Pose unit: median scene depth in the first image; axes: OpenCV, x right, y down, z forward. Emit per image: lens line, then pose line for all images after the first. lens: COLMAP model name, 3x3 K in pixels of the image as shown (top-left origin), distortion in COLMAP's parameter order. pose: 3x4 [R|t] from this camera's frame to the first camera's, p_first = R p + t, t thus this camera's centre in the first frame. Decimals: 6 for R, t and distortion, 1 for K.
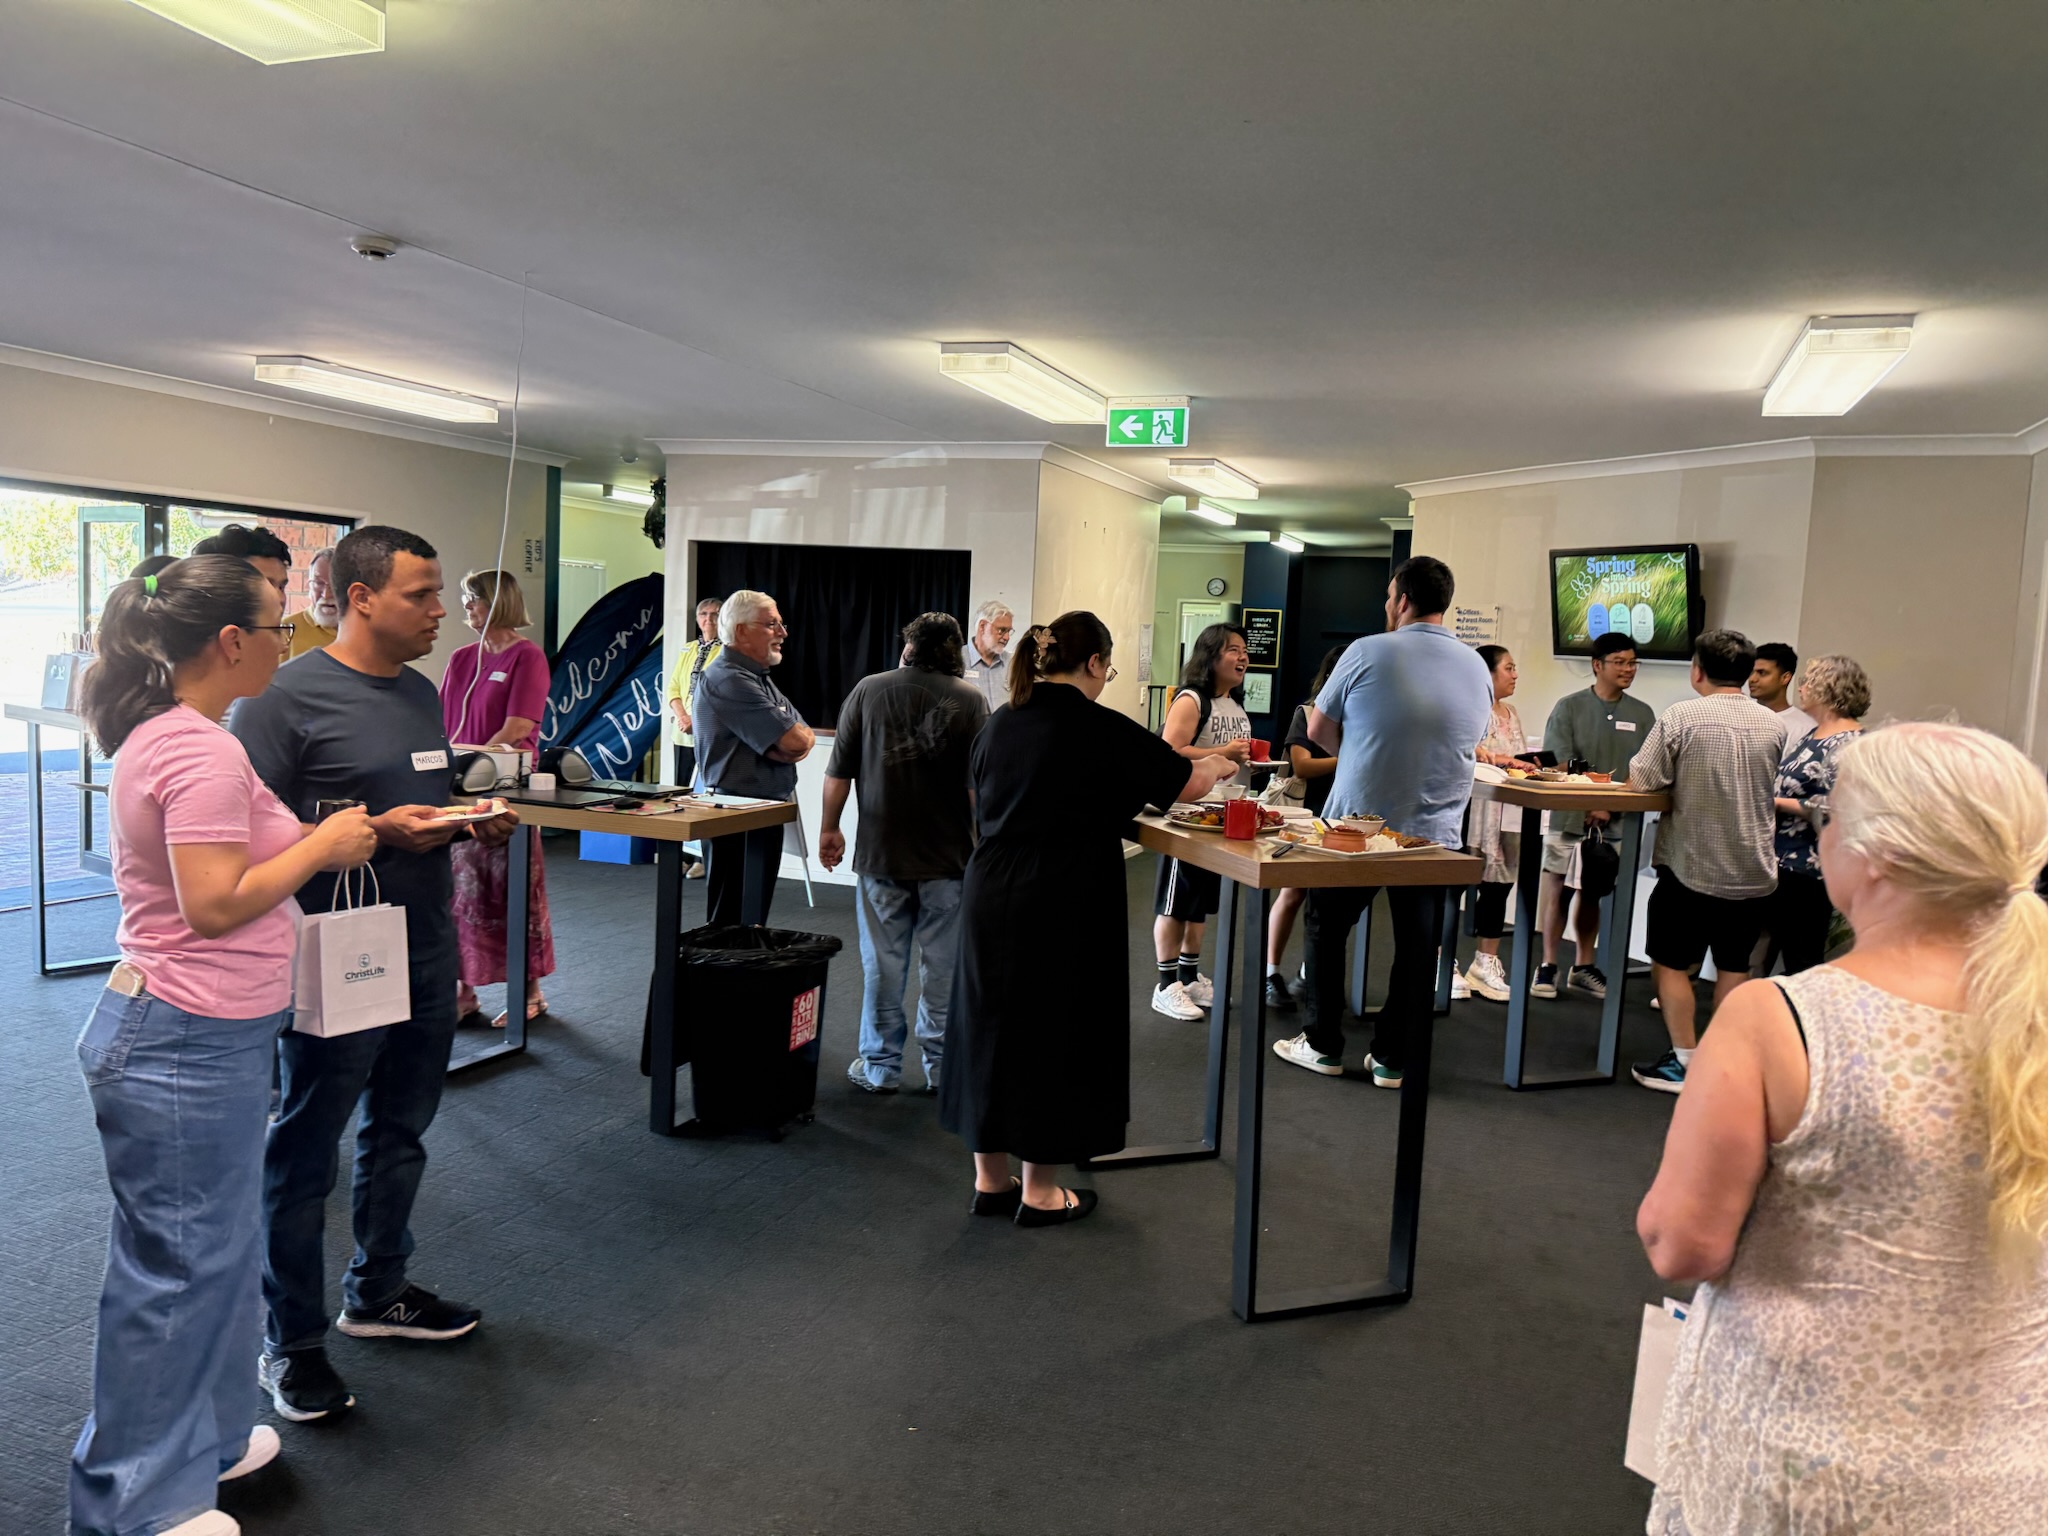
lens RADIAL K [[1502.6, 0, 1024.0], [0, 1502.6, 768.0], [0, 0, 1]] dist [-0.000473, -0.002231]
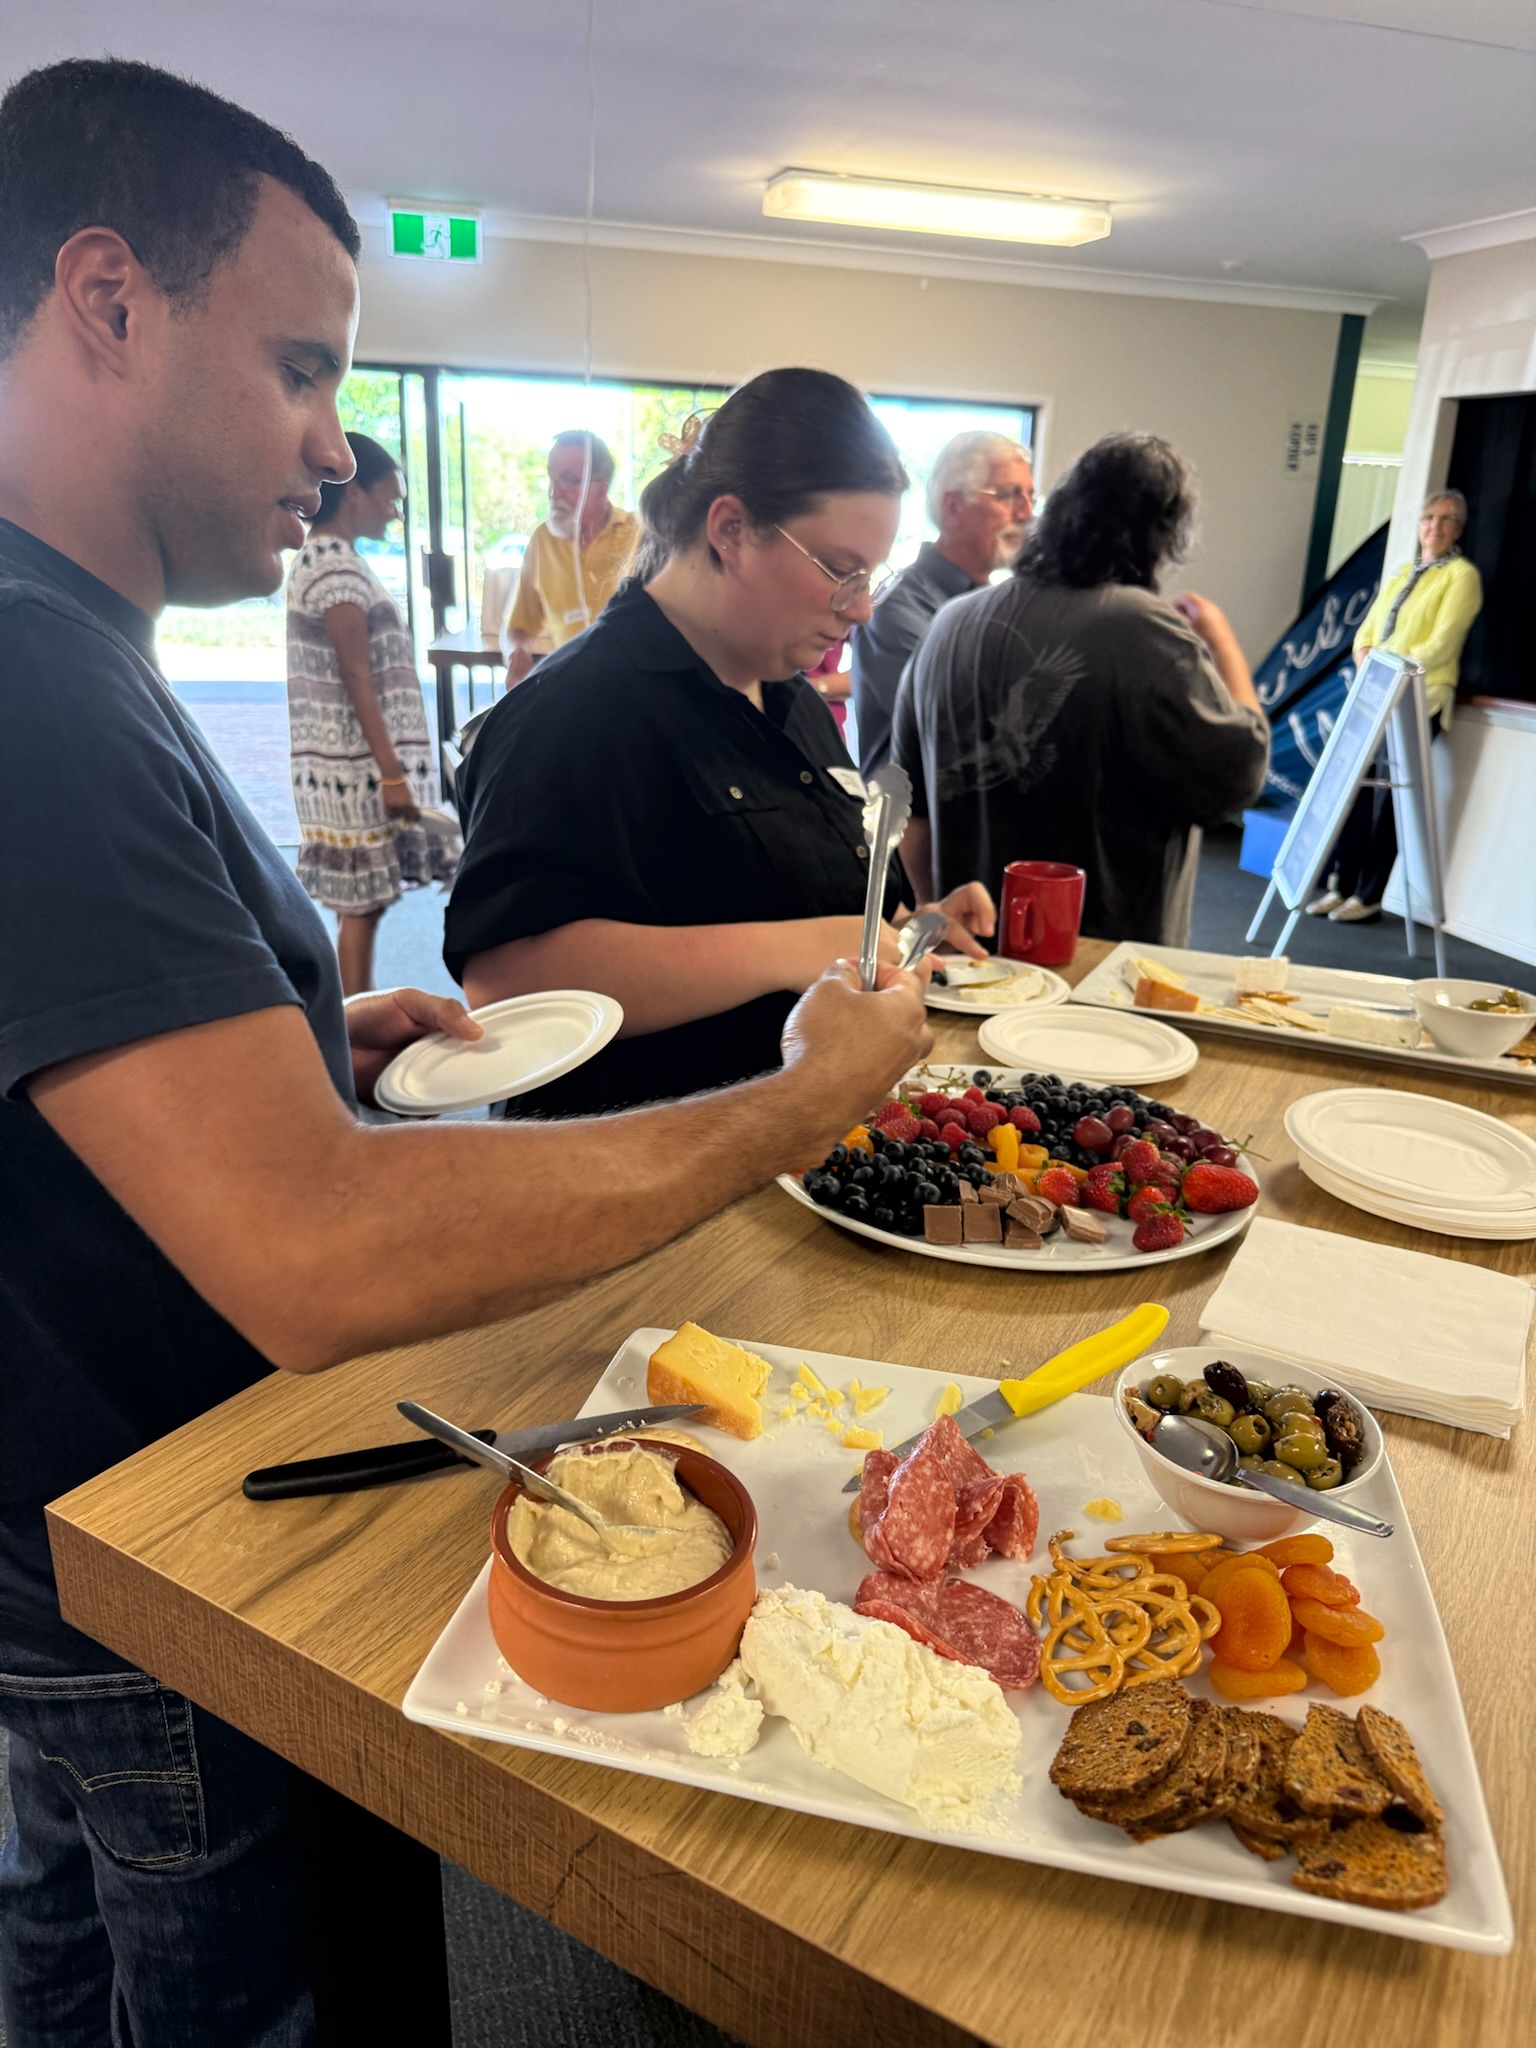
lens RADIAL K [[1502.6, 0, 768.0], [0, 1502.6, 1024.0], [0, 0, 1]] dist [-0.000473, -0.002231]
pose [[0.646978, 0.214484, -0.731722, 0.120442], [-0.065849, 0.971755, 0.226620, -0.018627], [0.759660, -0.098435, 0.642827, 0.349585]]
